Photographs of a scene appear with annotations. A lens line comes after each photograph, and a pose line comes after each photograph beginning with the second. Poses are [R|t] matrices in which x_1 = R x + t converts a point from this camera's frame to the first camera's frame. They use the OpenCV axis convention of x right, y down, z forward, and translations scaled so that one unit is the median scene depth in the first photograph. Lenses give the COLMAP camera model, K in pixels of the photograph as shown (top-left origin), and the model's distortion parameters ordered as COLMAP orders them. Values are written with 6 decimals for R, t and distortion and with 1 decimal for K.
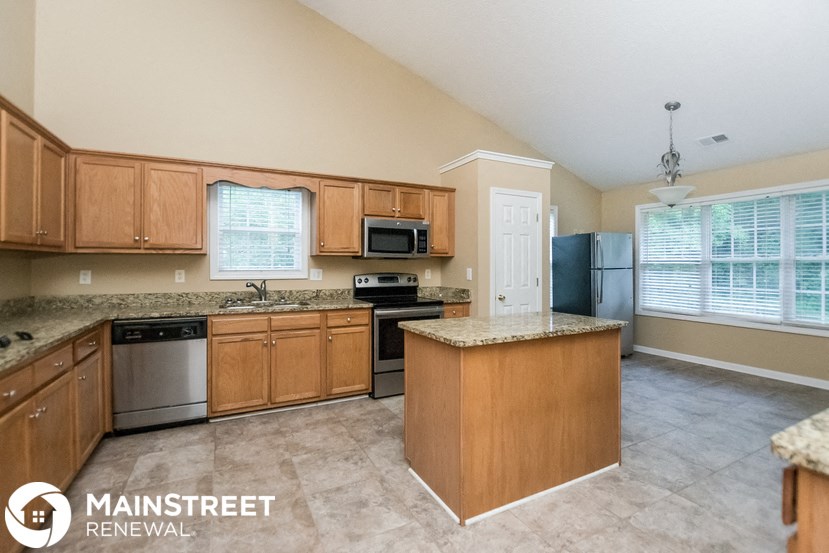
lens RADIAL K [[371.4, 0, 405.7], [0, 371.4, 265.0], [0, 0, 1]] dist [-0.021688, 0.002778]
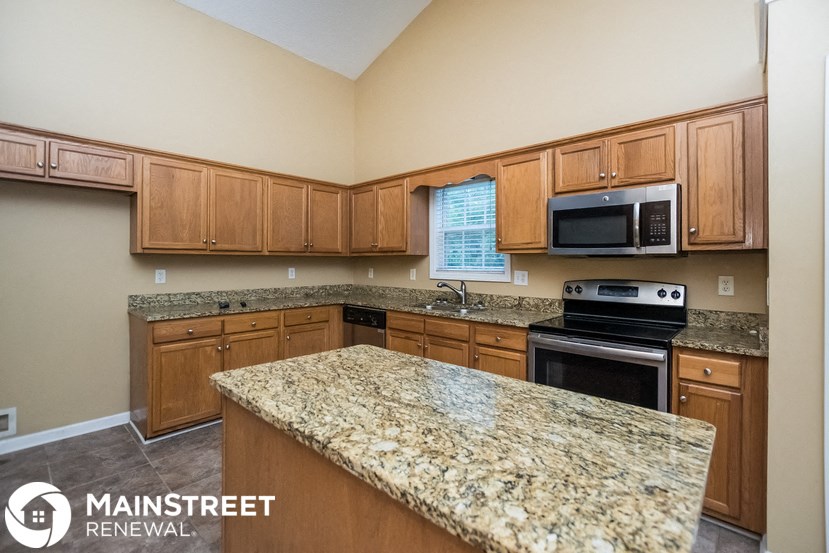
lens RADIAL K [[371.4, 0, 403.8], [0, 371.4, 261.9], [0, 0, 1]] dist [-0.021688, 0.002778]
pose [[0.363684, -0.001453, -0.931521, 0.481800], [-0.005080, 0.999981, -0.003543, -0.005472], [0.931509, 0.006021, 0.363670, 0.557711]]
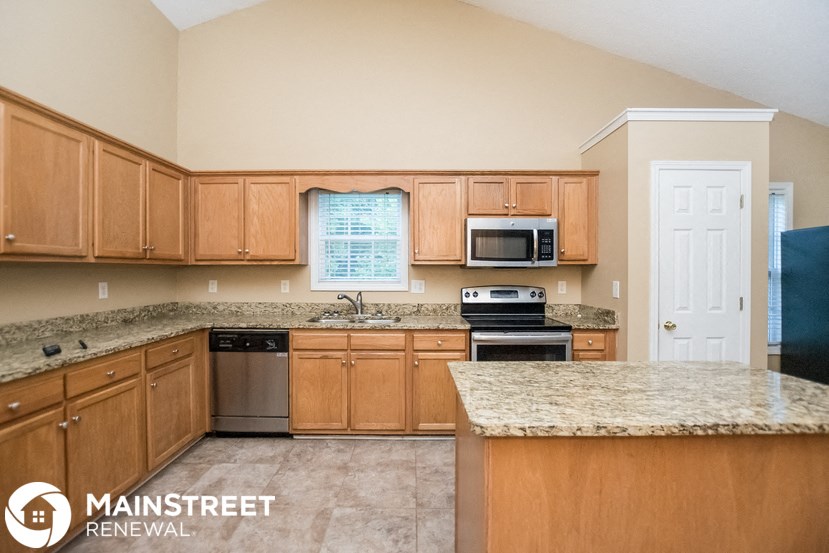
lens RADIAL K [[371.4, 0, 410.7], [0, 371.4, 275.3], [0, 0, 1]] dist [-0.021688, 0.002778]
pose [[0.897567, 0.004134, -0.440858, 0.154371], [0.000032, 0.999955, 0.009441, -0.010539], [0.440877, -0.008488, 0.897527, 0.238626]]
